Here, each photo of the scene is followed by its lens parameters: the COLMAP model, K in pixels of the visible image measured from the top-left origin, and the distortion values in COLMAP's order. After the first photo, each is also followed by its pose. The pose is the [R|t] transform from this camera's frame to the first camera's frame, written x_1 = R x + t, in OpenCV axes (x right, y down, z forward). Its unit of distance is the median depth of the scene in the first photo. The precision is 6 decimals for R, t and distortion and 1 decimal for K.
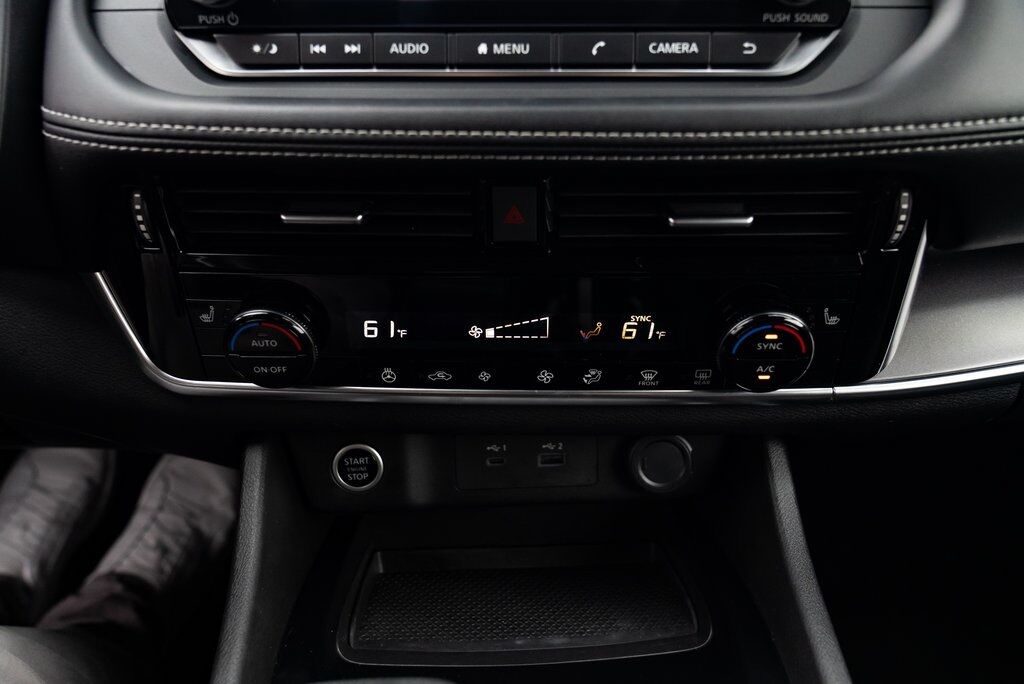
lens RADIAL K [[786.5, 0, 512.0], [0, 786.5, 342.0], [0, 0, 1]] dist [-0.005341, -0.001152]
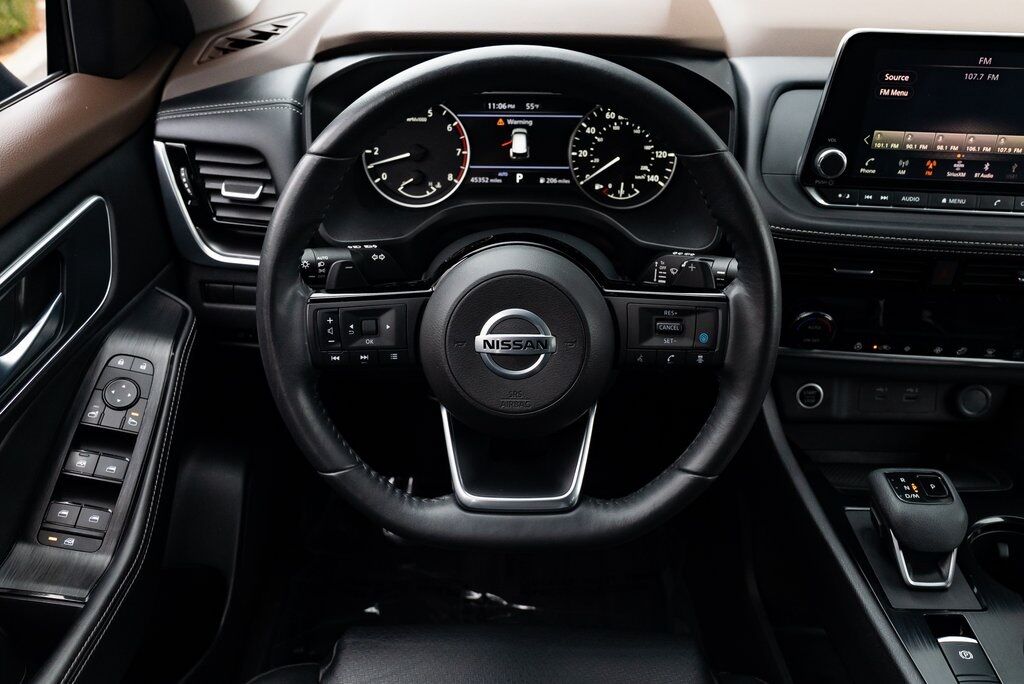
lens RADIAL K [[859.9, 0, 512.0], [0, 859.9, 342.0], [0, 0, 1]] dist [-0.012887, 0.011293]
pose [[0.998265, 0.045248, -0.037669, -1.109027], [-0.045137, 0.998974, 0.003802, 0.073118], [0.037803, -0.002095, 0.999283, -1.429497]]
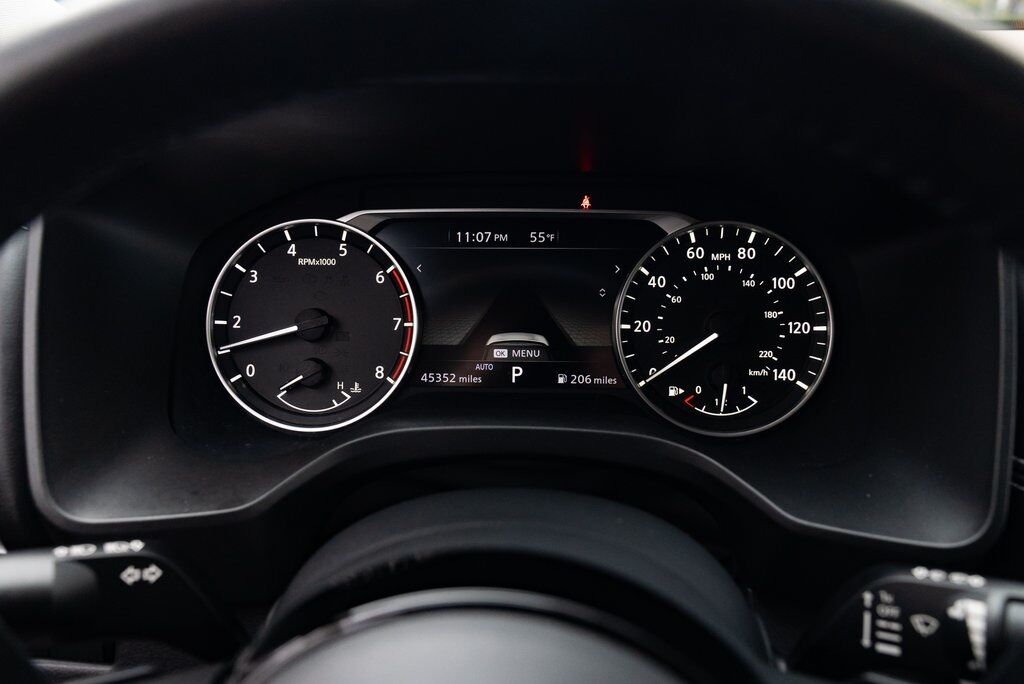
lens RADIAL K [[859.9, 0, 512.0], [0, 859.9, 342.0], [0, 0, 1]] dist [-0.012887, 0.011293]
pose [[0.997044, 0.035791, -0.067984, -1.127919], [-0.049828, 0.974766, -0.217596, -0.189224], [0.058480, 0.220340, 0.973669, -0.045617]]
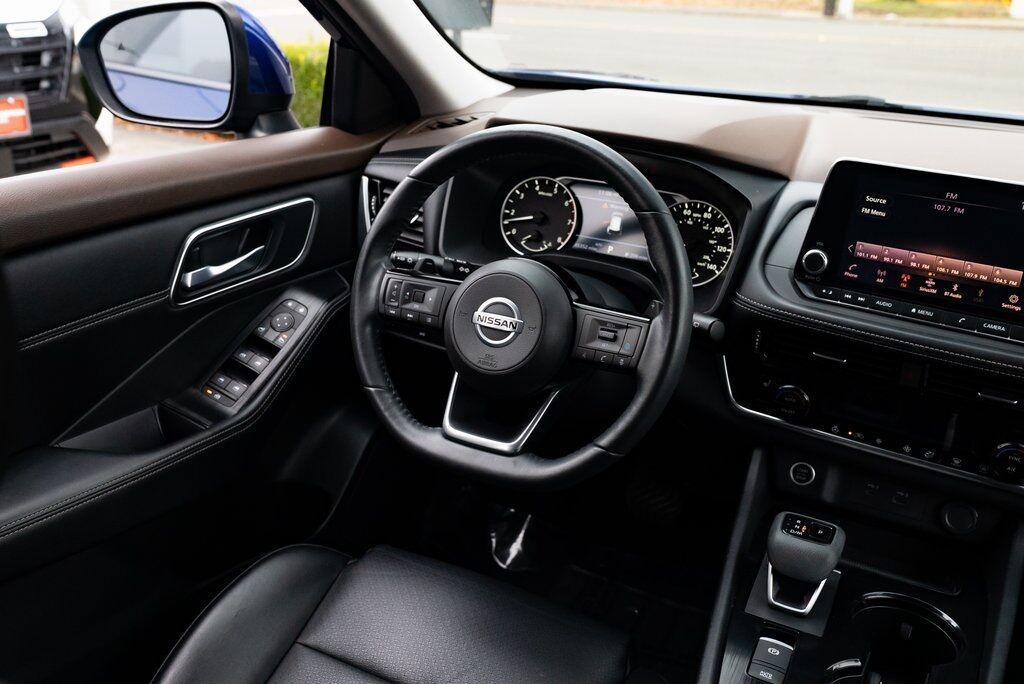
lens RADIAL K [[907.3, 0, 512.0], [0, 907.3, 342.0], [0, 0, 1]] dist [-0.006353, 0.011294]
pose [[0.874643, 0.236930, -0.422922, 0.089262], [-0.308898, 0.944765, -0.109553, 0.442590], [0.373605, 0.226460, 0.899519, -2.067347]]
